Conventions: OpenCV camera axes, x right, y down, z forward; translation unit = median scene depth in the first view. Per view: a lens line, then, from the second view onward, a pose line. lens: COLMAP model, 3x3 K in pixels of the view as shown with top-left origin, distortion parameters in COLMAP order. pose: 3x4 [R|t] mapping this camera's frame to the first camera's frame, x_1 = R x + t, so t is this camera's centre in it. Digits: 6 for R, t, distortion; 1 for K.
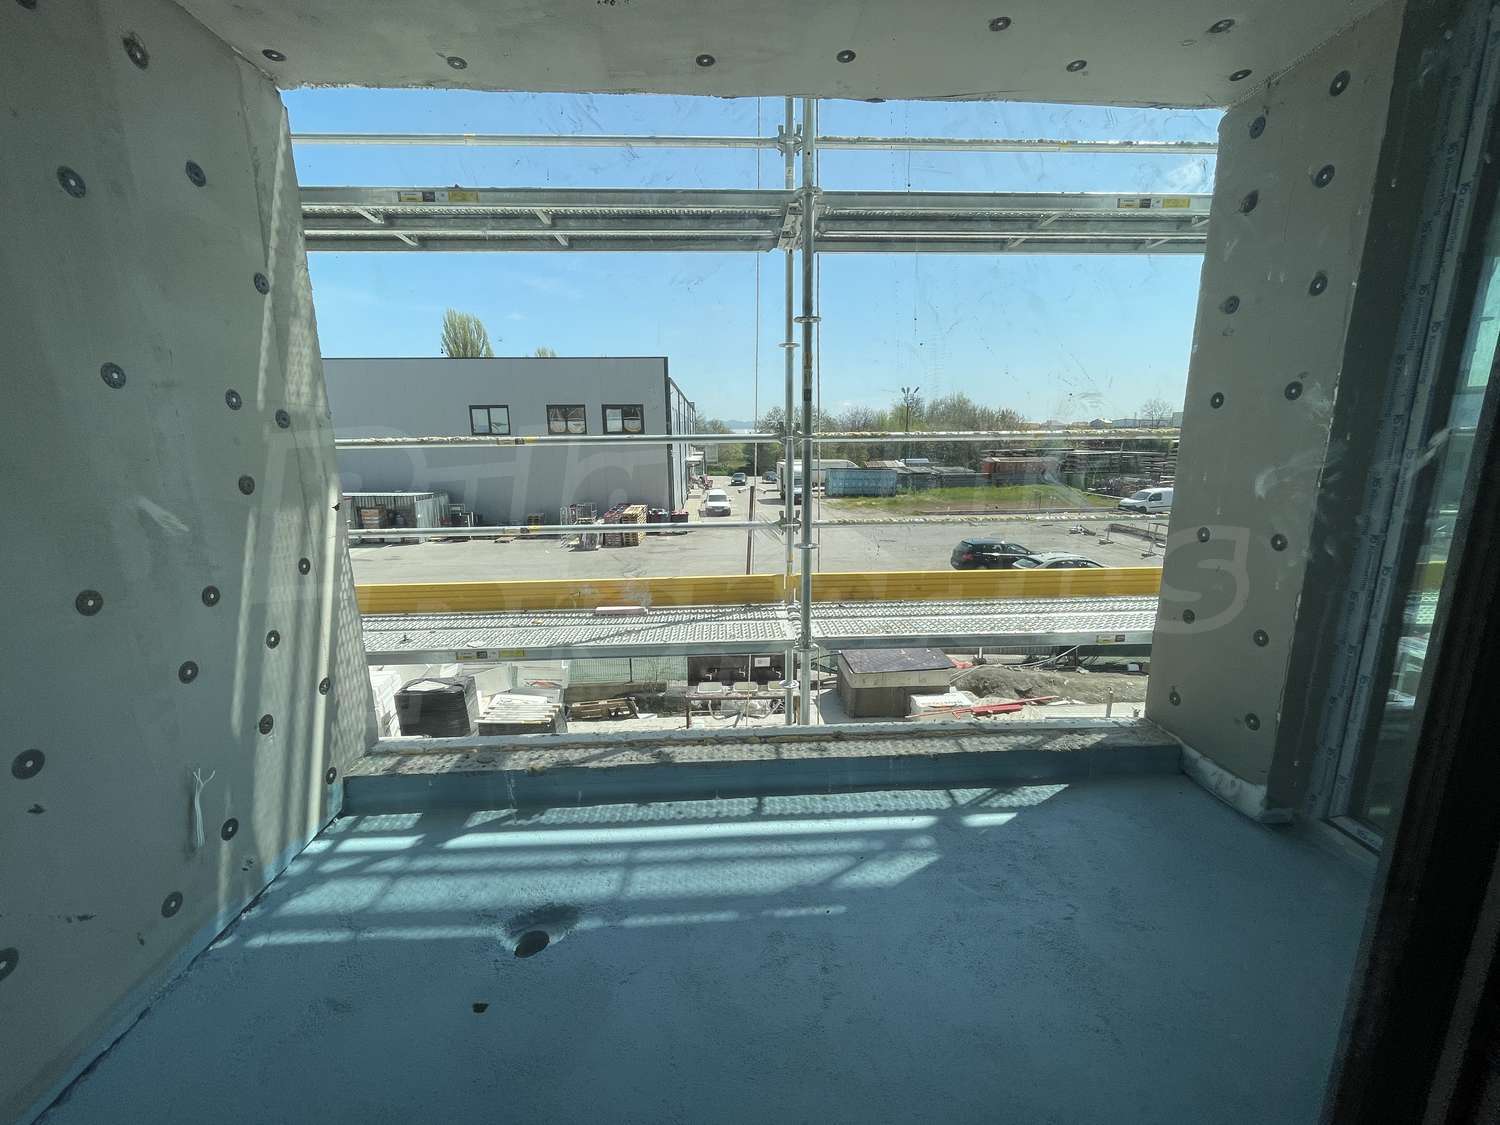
lens RADIAL K [[604.0, 0, 750.0], [0, 604.0, 562.5], [0, 0, 1]] dist [-0.000169, -0.000014]
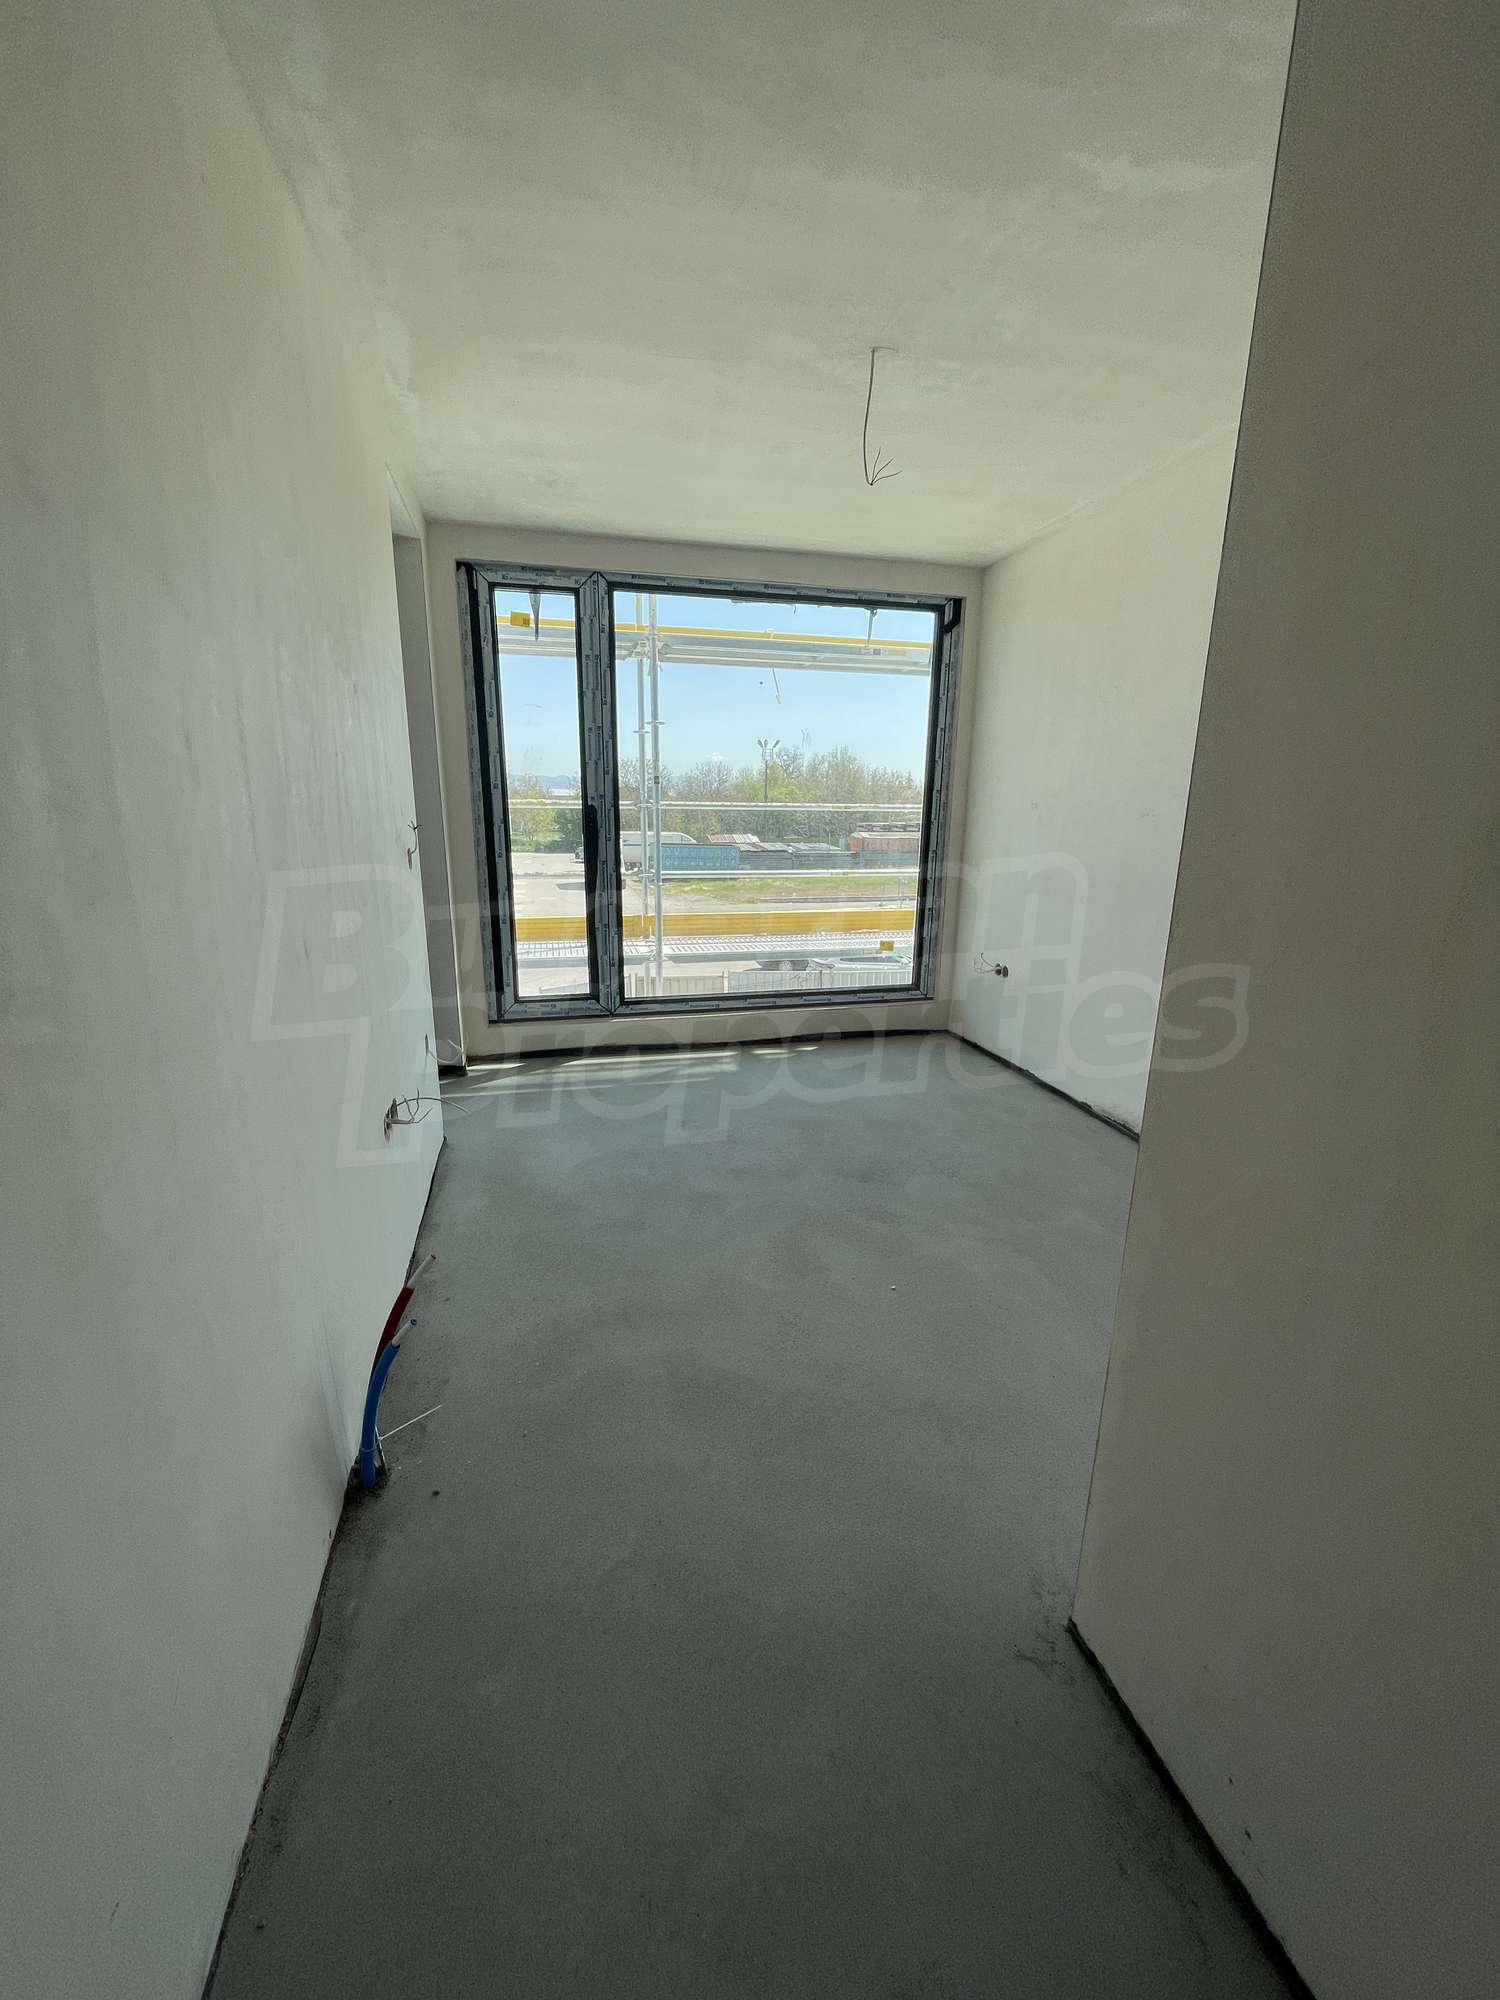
lens RADIAL K [[805.4, 0, 750.0], [0, 805.4, 1000.0], [0, 0, 1]] dist [-0.000169, -0.000014]
pose [[0.980563, -0.027537, 0.194263, -0.009886], [0.020159, 0.999002, 0.039858, 0.023028], [-0.195167, -0.035167, 0.980139, -0.129179]]
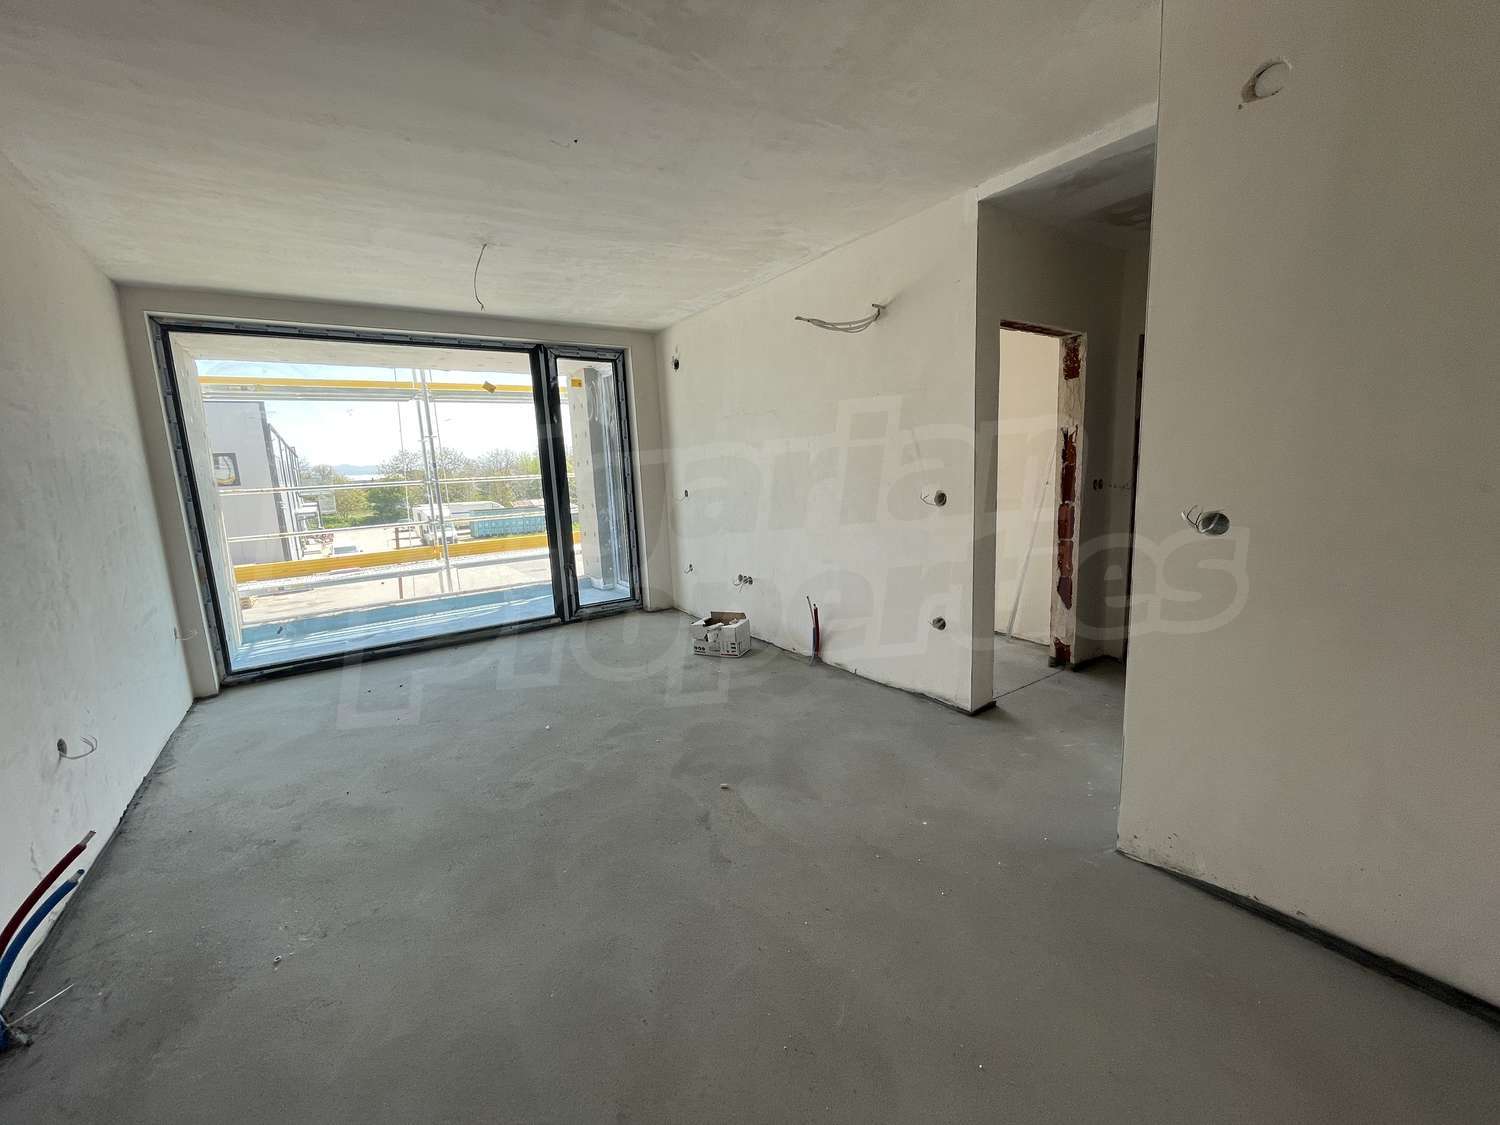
lens RADIAL K [[604.0, 0, 750.0], [0, 604.0, 562.5], [0, 0, 1]] dist [-0.000169, -0.000014]
pose [[0.848304, -0.113977, 0.517097, -0.021857], [0.145735, 0.989099, -0.021066, 0.058217], [-0.509059, 0.093230, 0.855668, -0.283280]]
